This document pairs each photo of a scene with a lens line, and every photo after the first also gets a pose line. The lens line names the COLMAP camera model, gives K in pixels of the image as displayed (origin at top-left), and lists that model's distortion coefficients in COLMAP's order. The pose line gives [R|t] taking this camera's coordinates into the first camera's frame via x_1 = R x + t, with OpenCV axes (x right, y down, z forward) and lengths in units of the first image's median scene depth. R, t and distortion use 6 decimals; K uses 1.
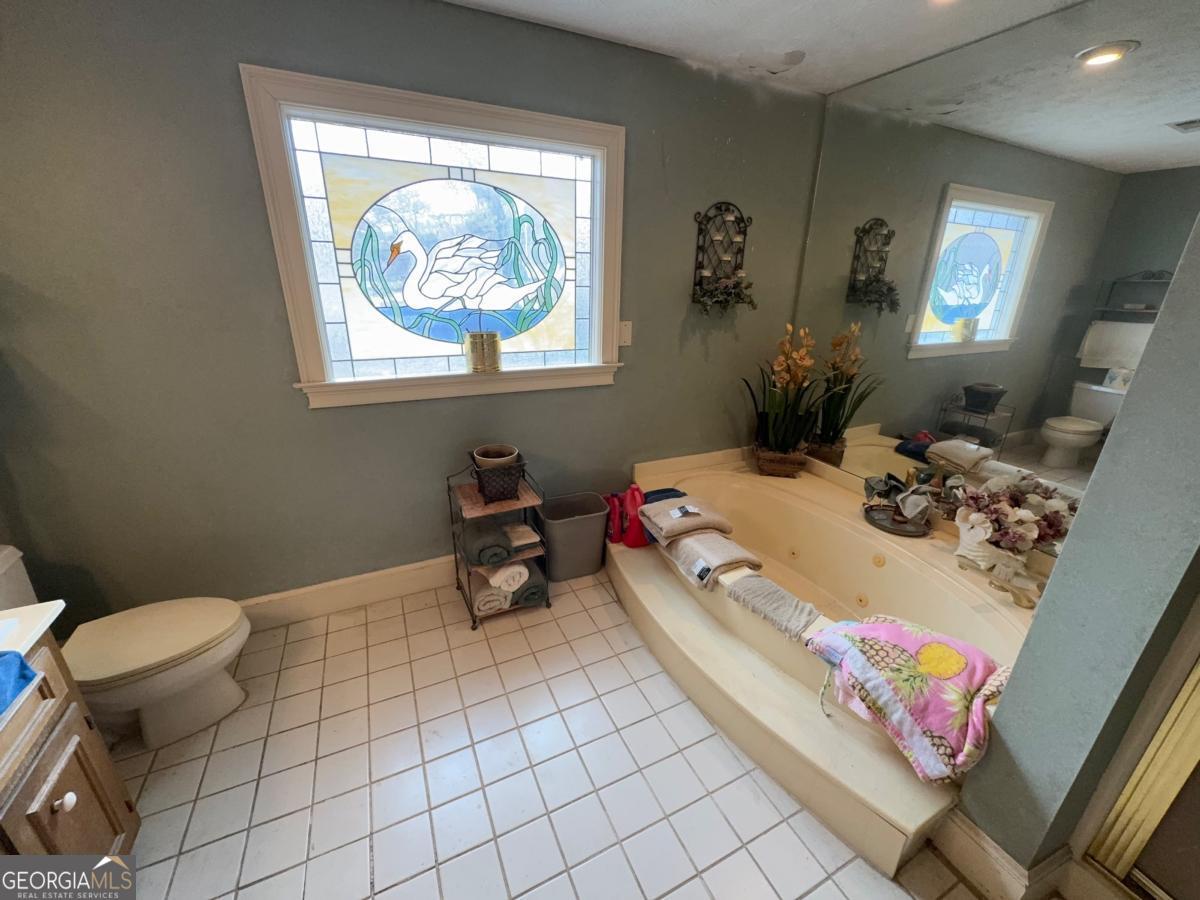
lens RADIAL K [[477.2, 0, 599.1], [0, 477.2, 452.0], [0, 0, 1]] dist [-0.000044, -0.000532]
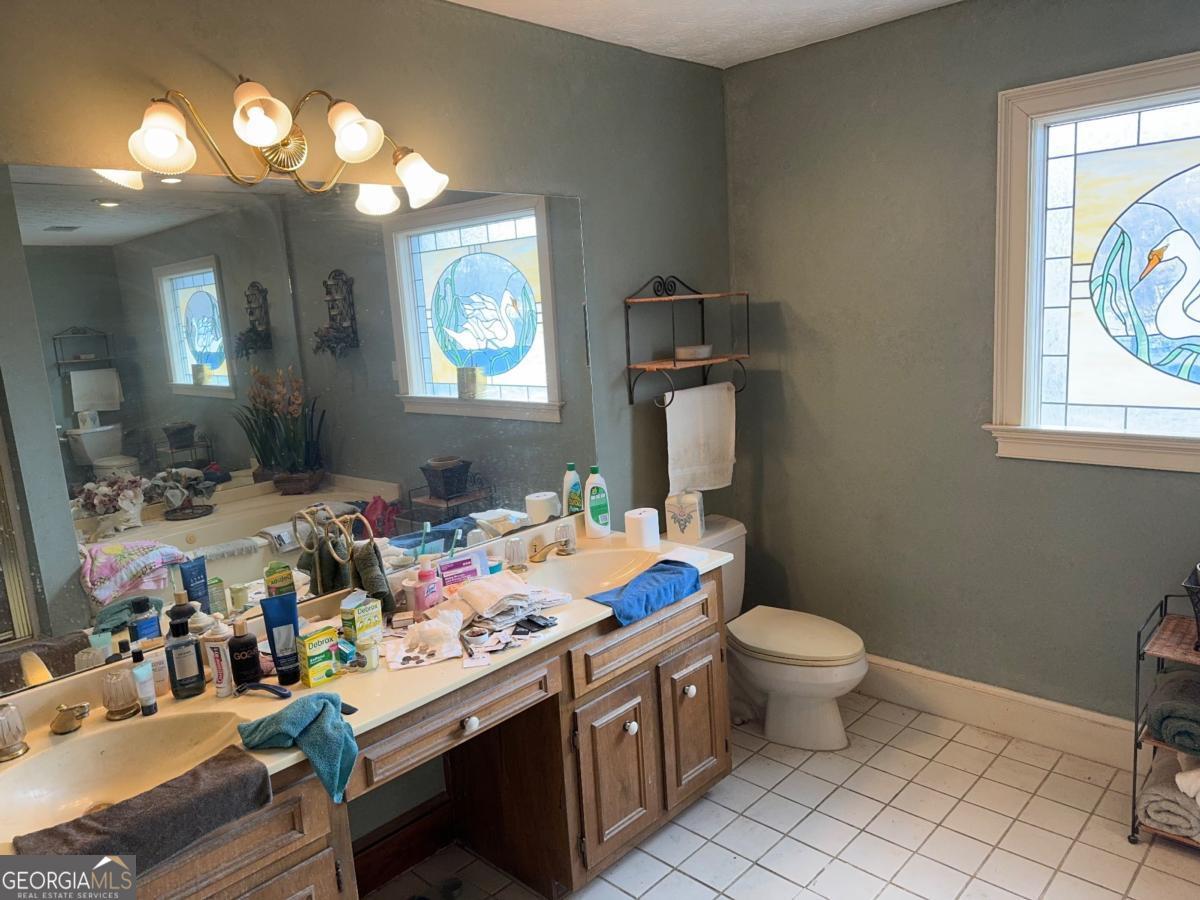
lens RADIAL K [[840.2, 0, 598.8], [0, 840.2, 448.8], [0, 0, 1]] dist [-0.004118, -0.002686]
pose [[0.352409, 0.123691, -0.927636, 0.493800], [-0.256608, 0.966008, 0.031322, 0.027323], [0.899978, 0.227001, 0.372170, -0.155670]]
